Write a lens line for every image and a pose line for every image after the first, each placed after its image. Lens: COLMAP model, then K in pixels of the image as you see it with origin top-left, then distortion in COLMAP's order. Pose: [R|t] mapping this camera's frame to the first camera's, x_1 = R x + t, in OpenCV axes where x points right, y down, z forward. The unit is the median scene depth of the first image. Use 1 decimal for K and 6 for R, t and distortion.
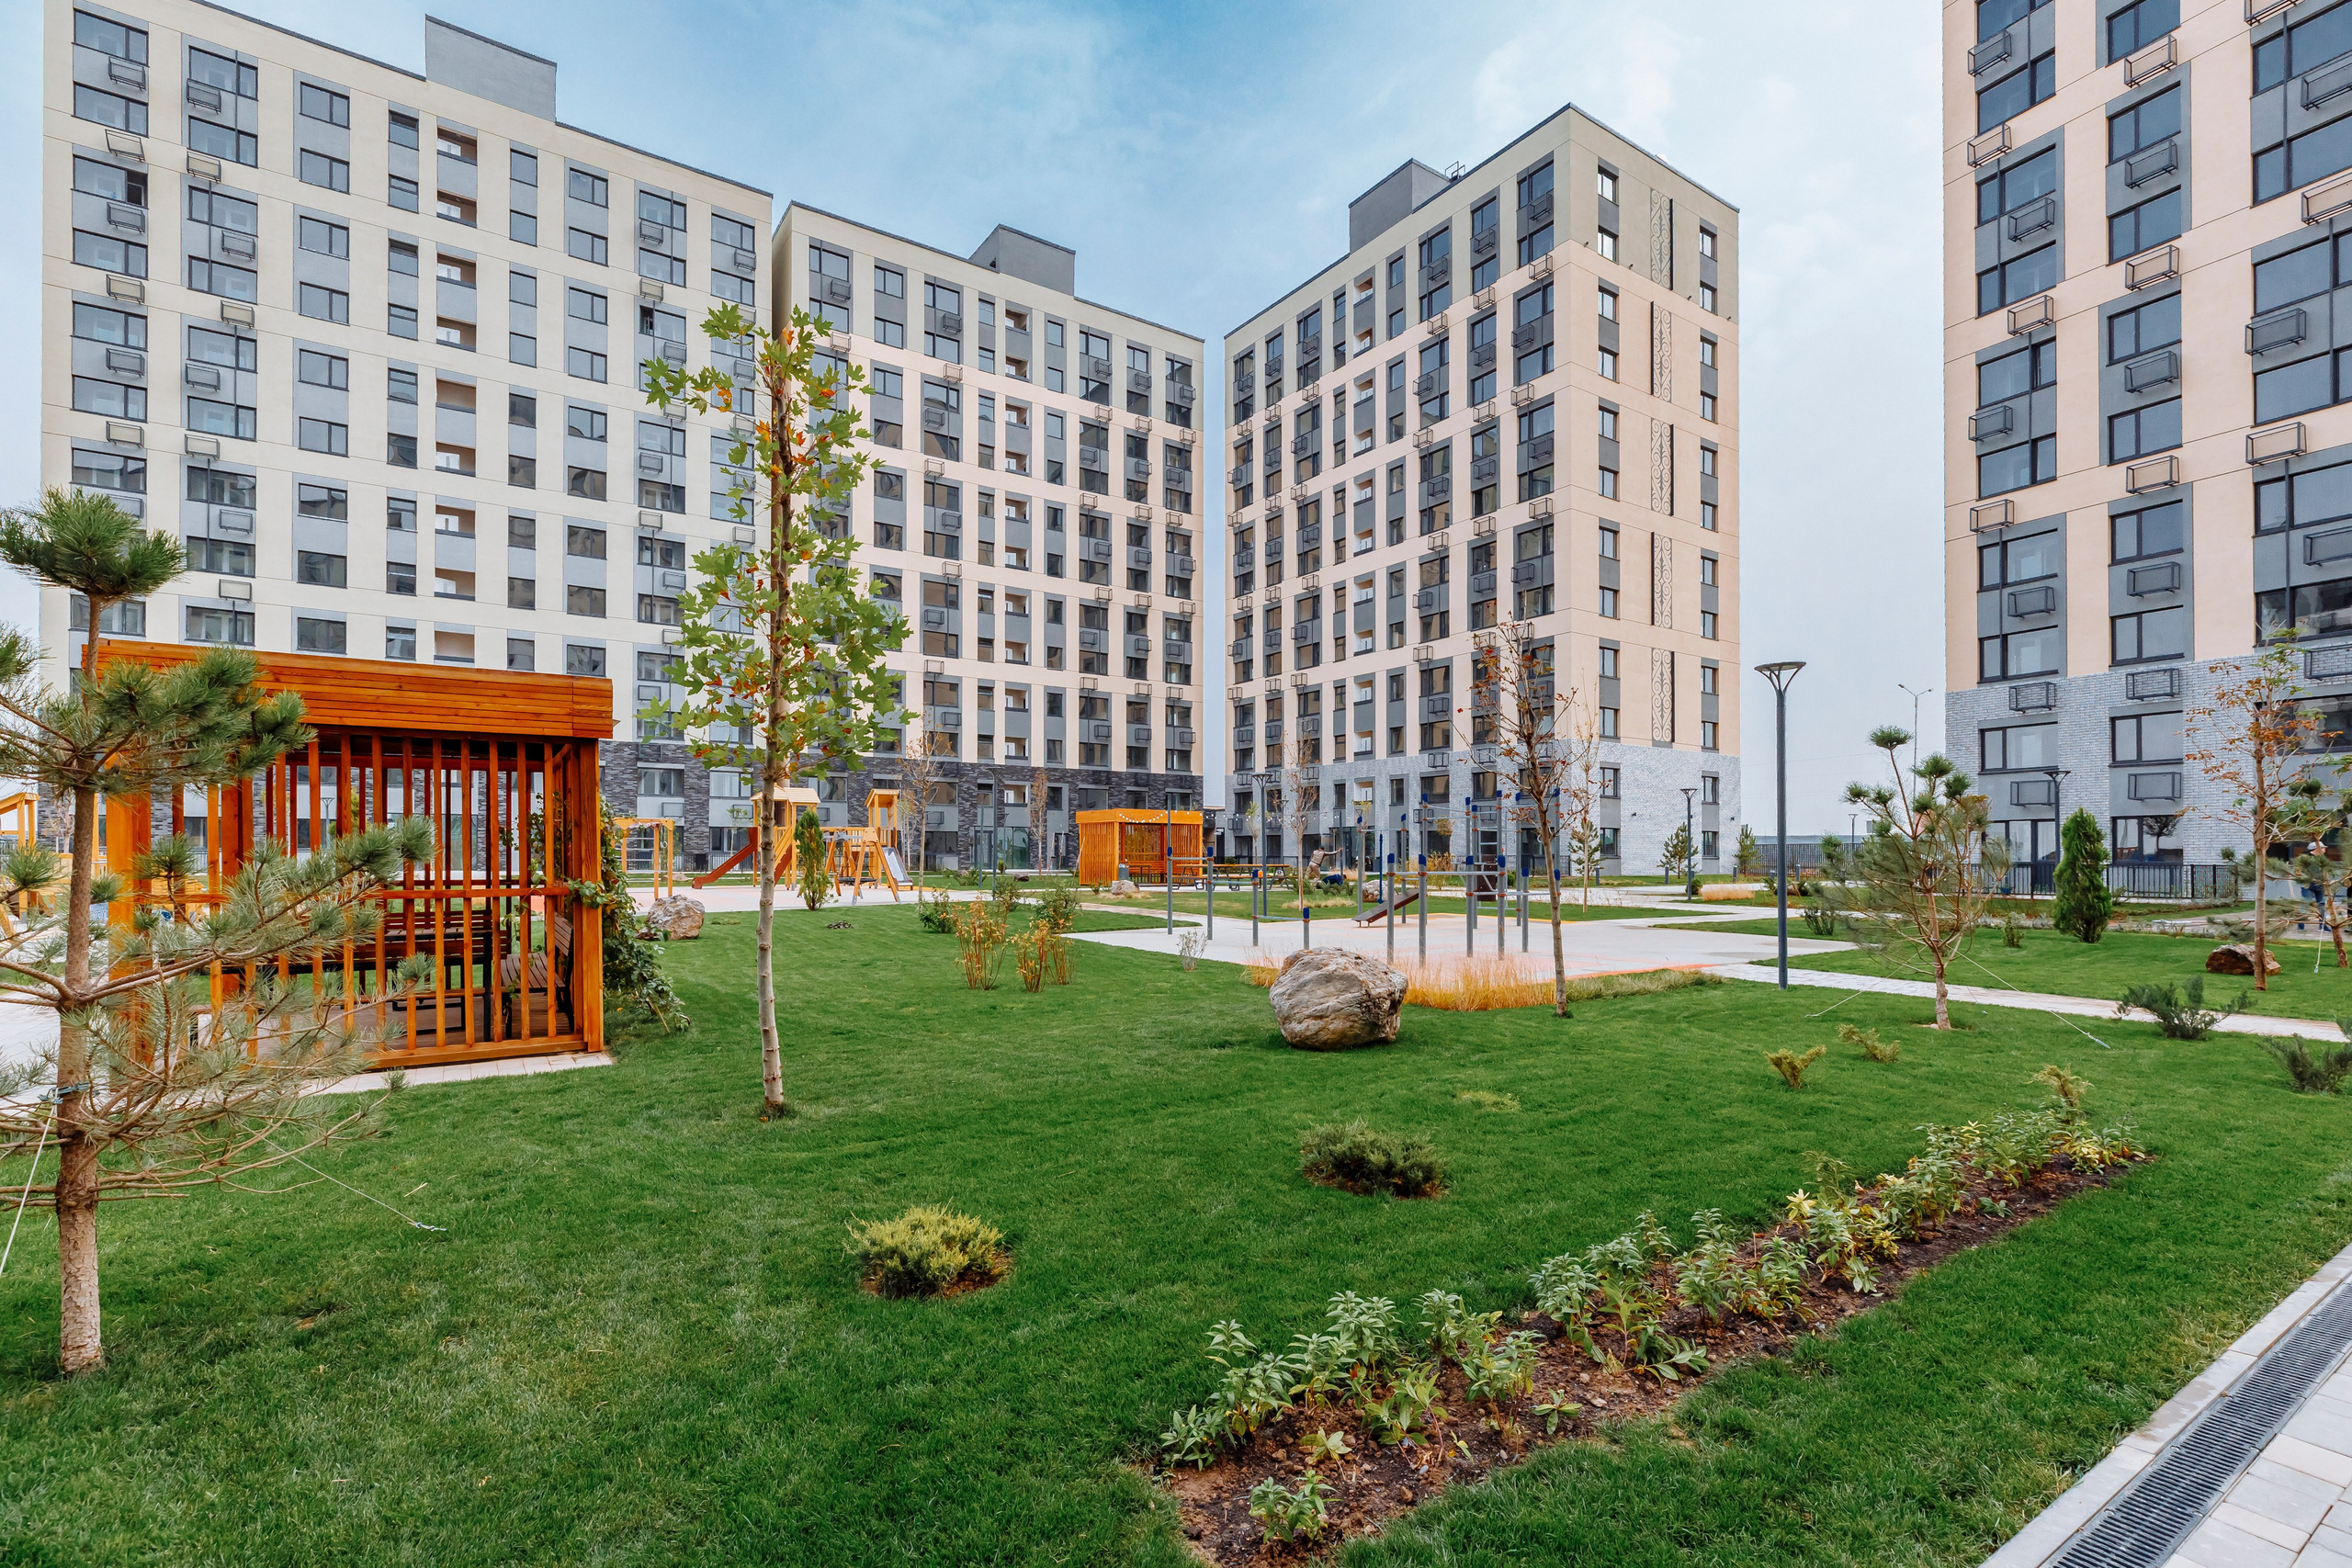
lens RADIAL K [[1182.0, 0, 1220.4], [0, 1182.0, 847.6], [0, 0, 1]] dist [0.008292, -0.000584]
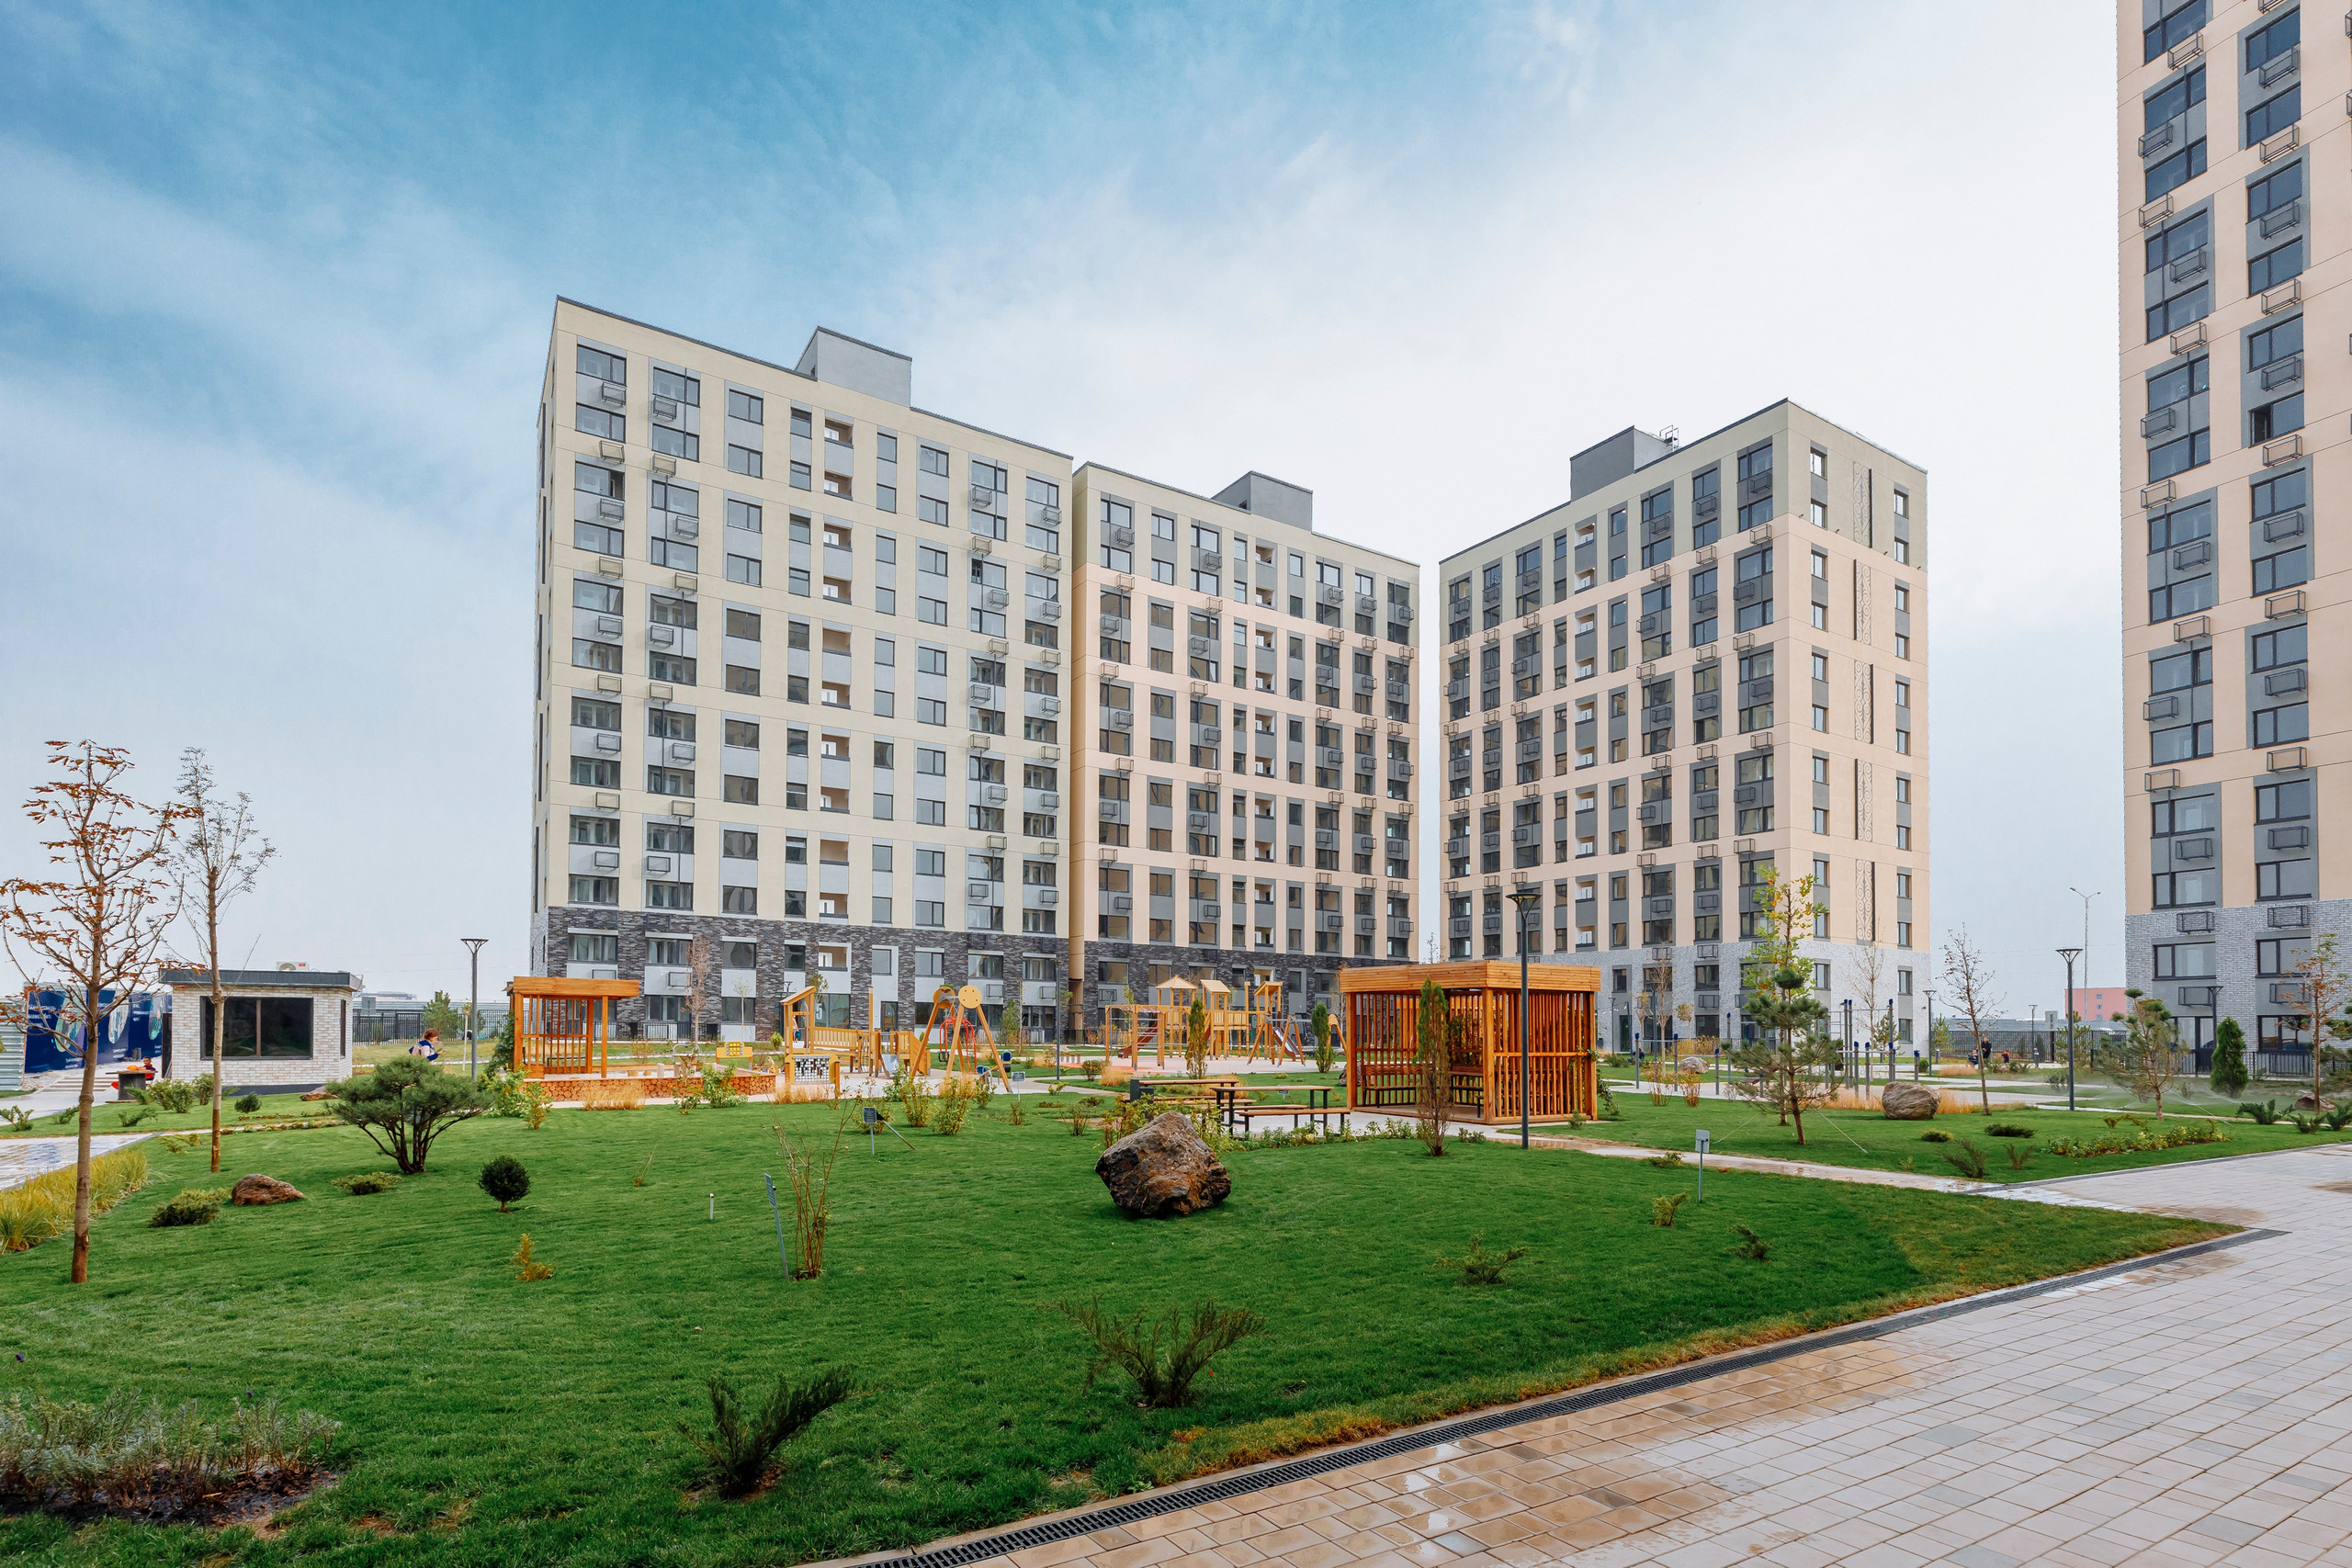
lens RADIAL K [[1354.2, 0, 1223.2], [0, 1354.2, 969.7], [0, 0, 1]] dist [-0.001235, -0.001799]
pose [[0.999707, 0.011443, -0.021347, -0.190495], [-0.012314, 0.999076, -0.041165, -0.002592], [0.020856, 0.041416, 0.998924, -0.272146]]
